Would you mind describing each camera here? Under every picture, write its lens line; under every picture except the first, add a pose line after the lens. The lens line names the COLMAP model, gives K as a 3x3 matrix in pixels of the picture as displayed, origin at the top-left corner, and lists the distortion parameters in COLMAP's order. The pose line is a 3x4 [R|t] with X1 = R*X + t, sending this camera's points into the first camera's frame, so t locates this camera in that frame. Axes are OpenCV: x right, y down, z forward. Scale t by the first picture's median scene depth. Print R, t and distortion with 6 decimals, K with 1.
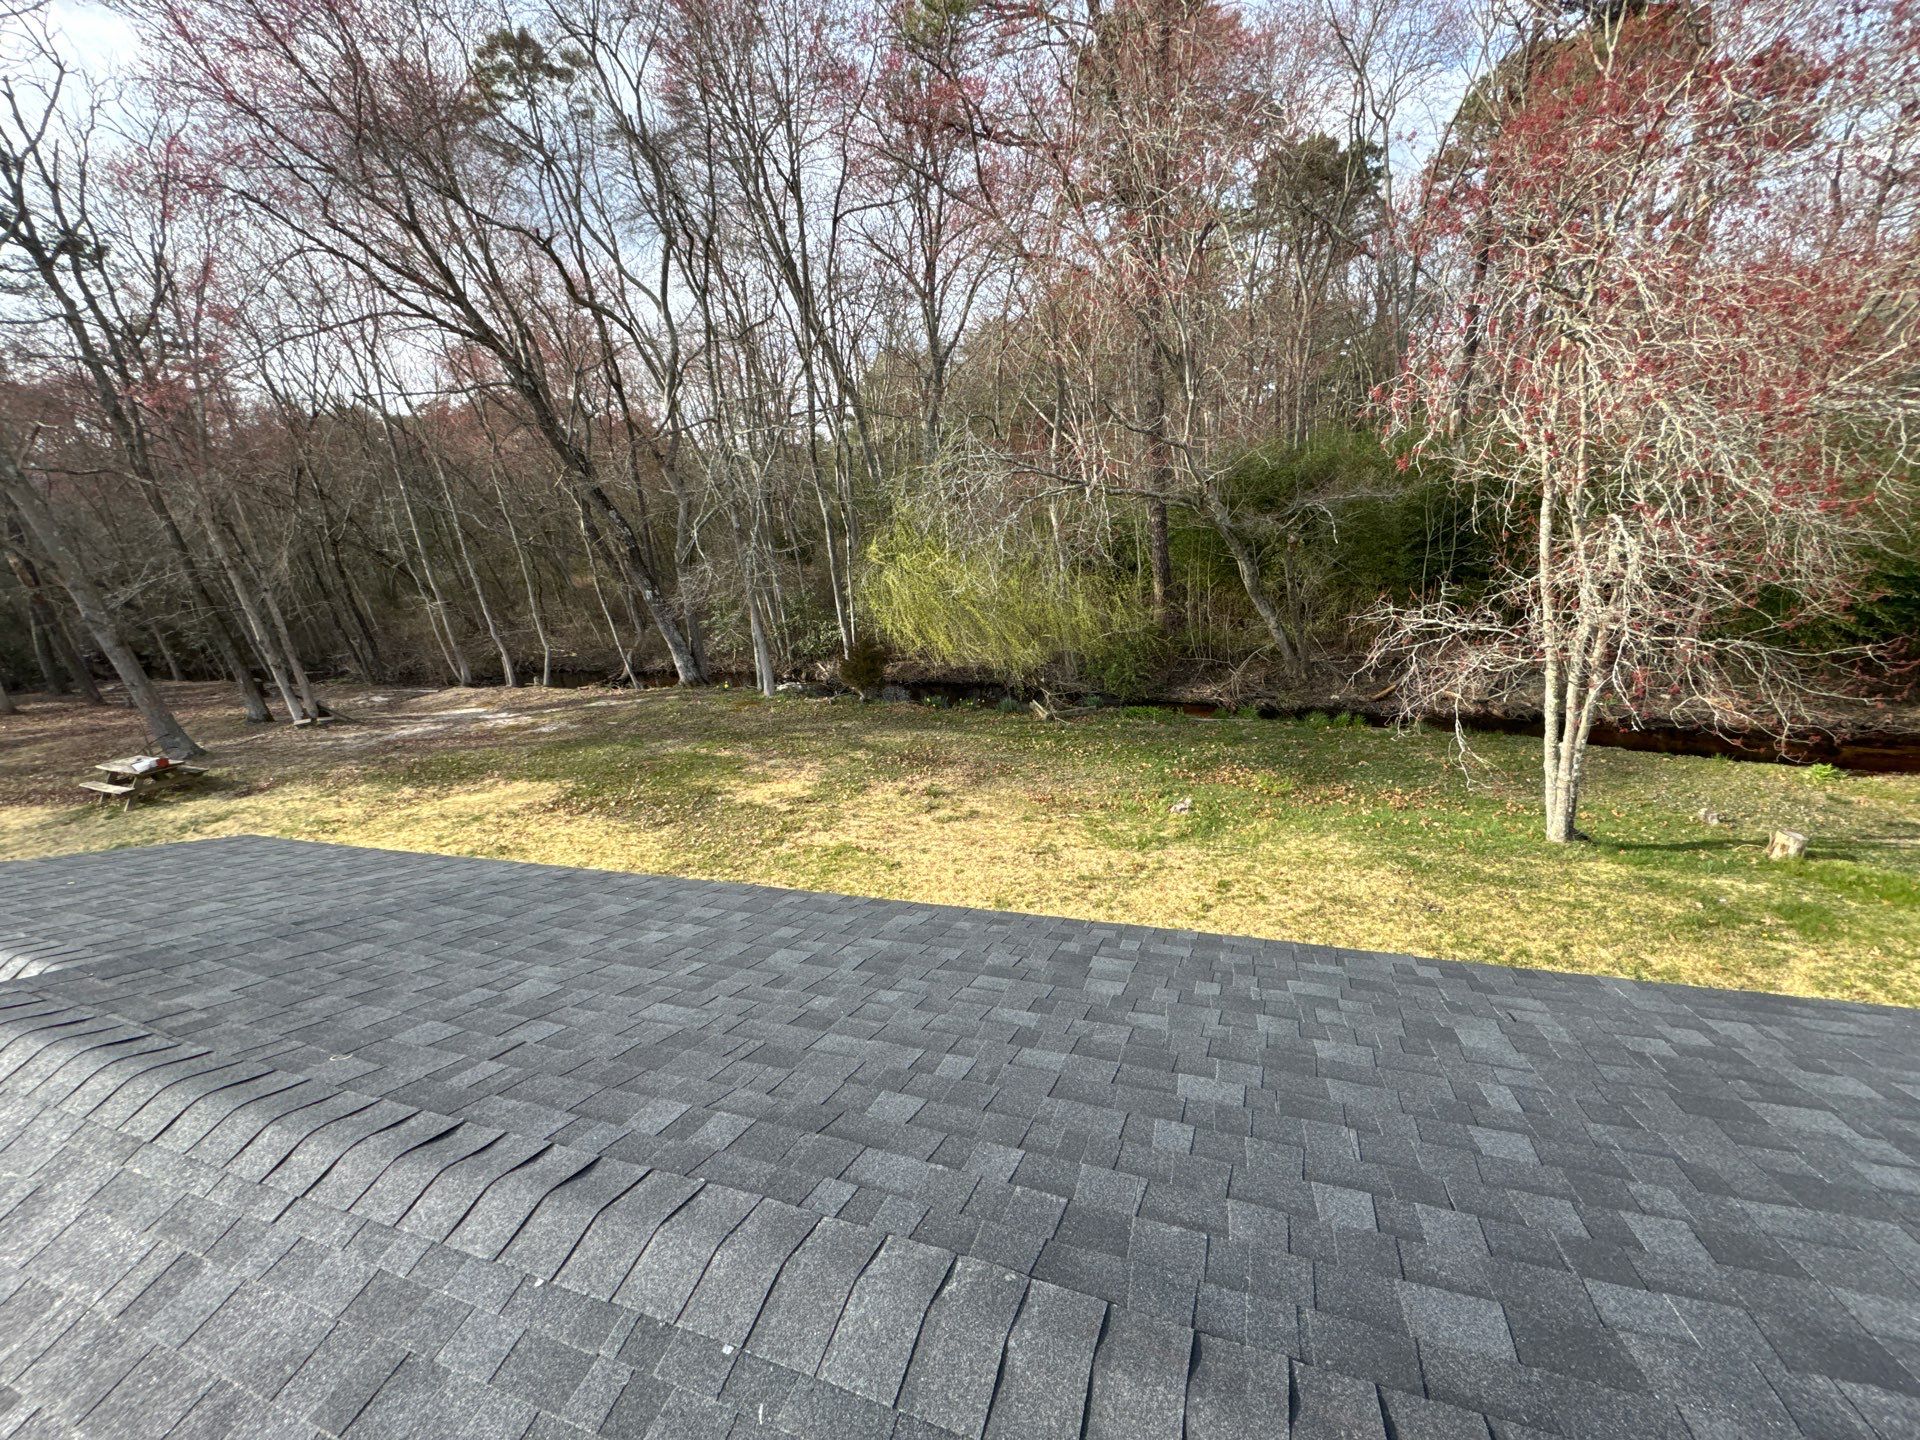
lens RADIAL K [[760.8, 0, 959.0], [0, 760.8, 718.0], [0, 0, 1]] dist [-0.000851, -0.000292]
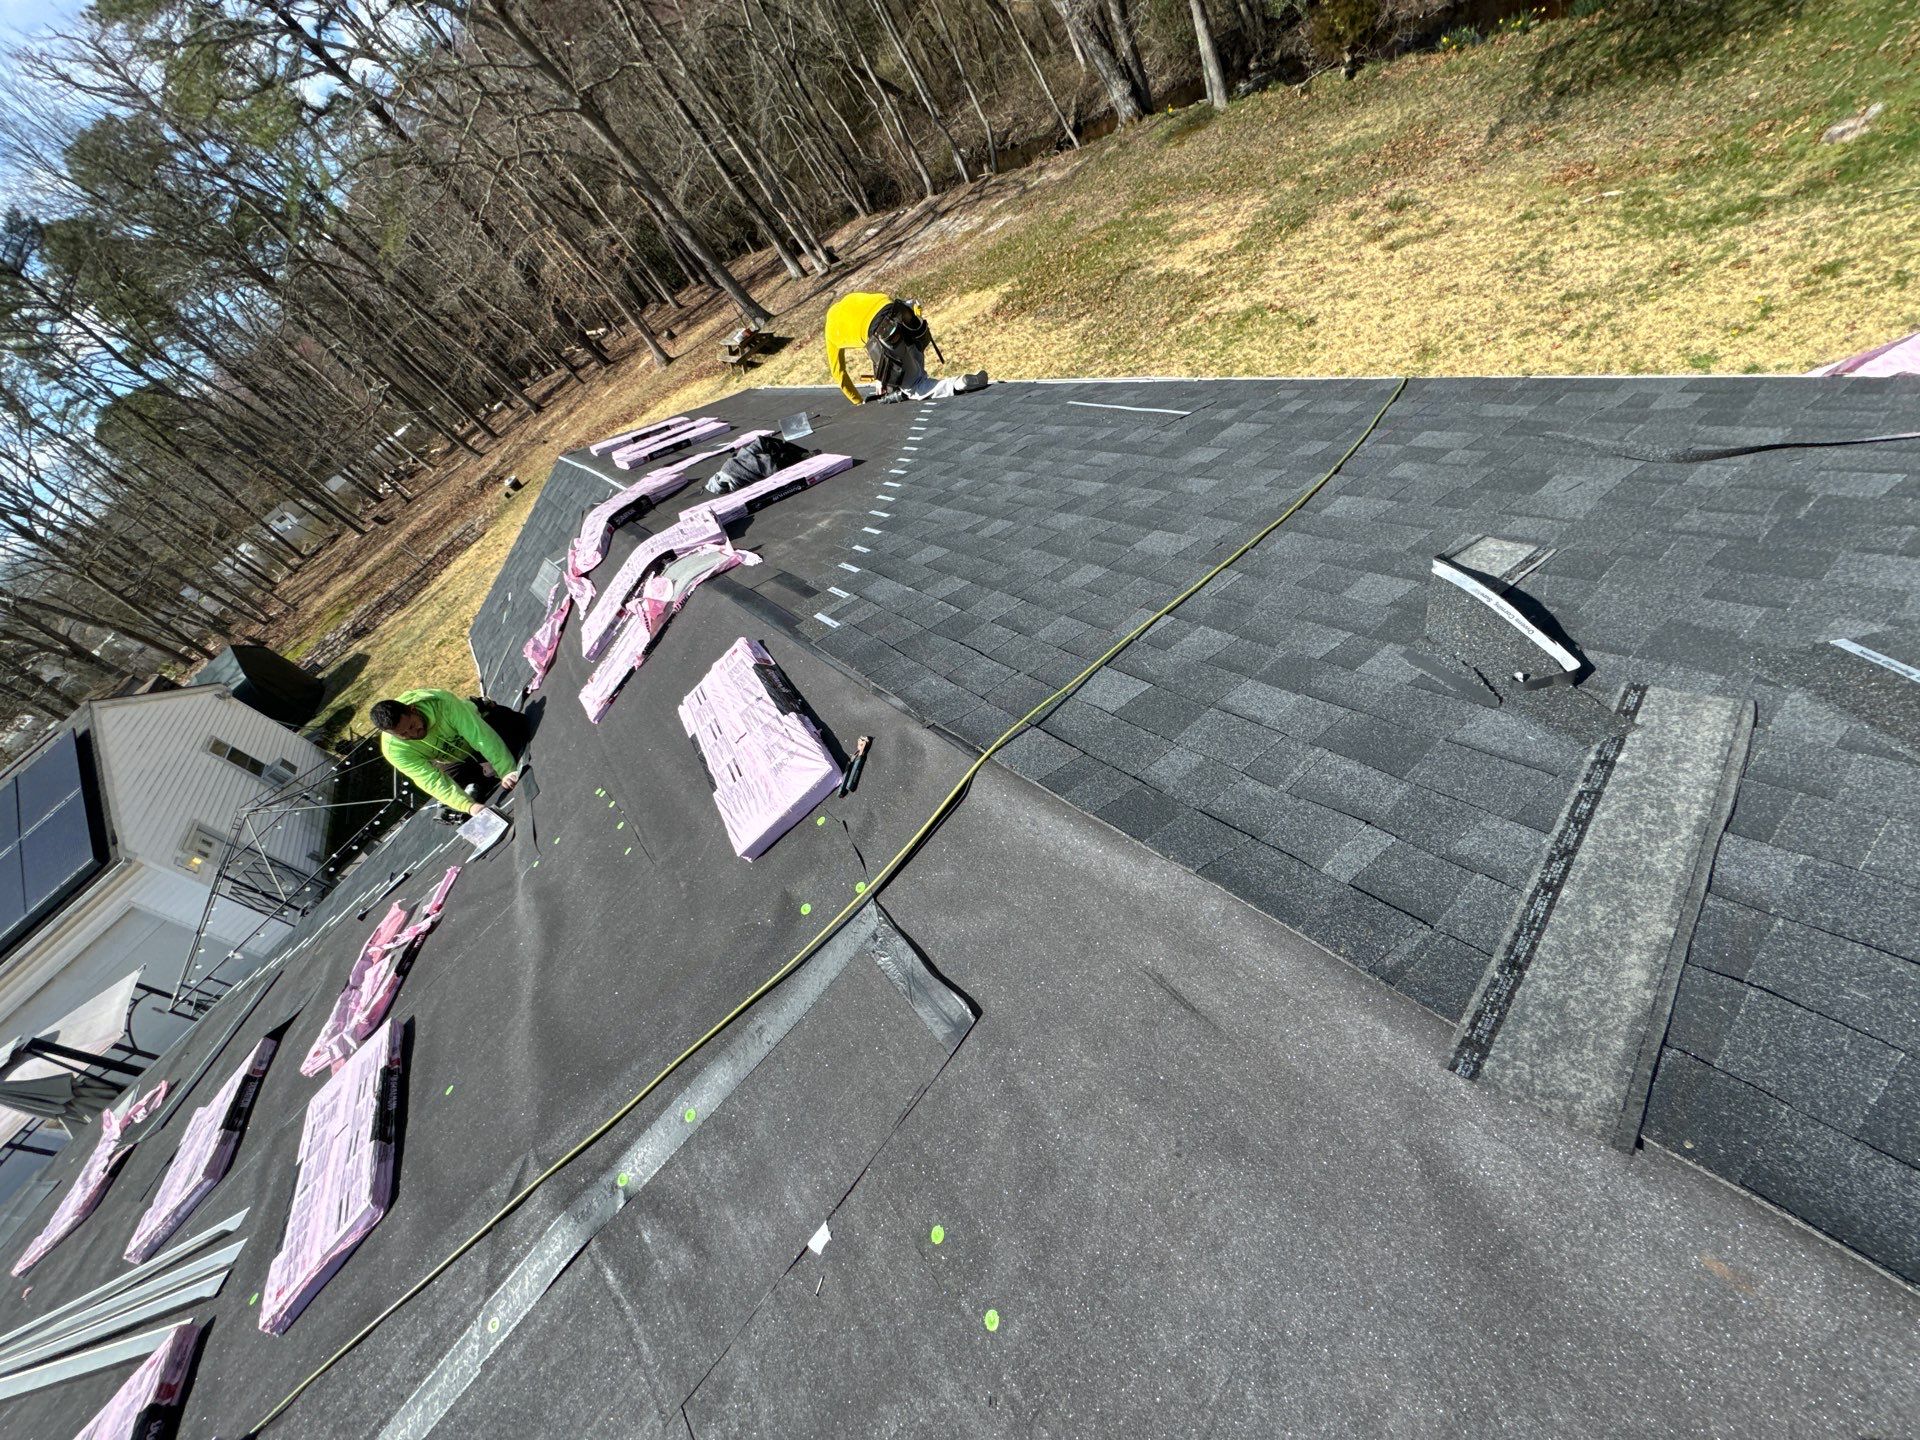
lens RADIAL K [[764.5, 0, 957.3], [0, 764.5, 716.4], [0, 0, 1]] dist [-0.000033, -0.000246]
pose [[0.801492, 0.124633, -0.584873, 0.136669], [0.253432, 0.815076, 0.520983, 0.005615], [0.541648, -0.565789, 0.621691, -0.002422]]
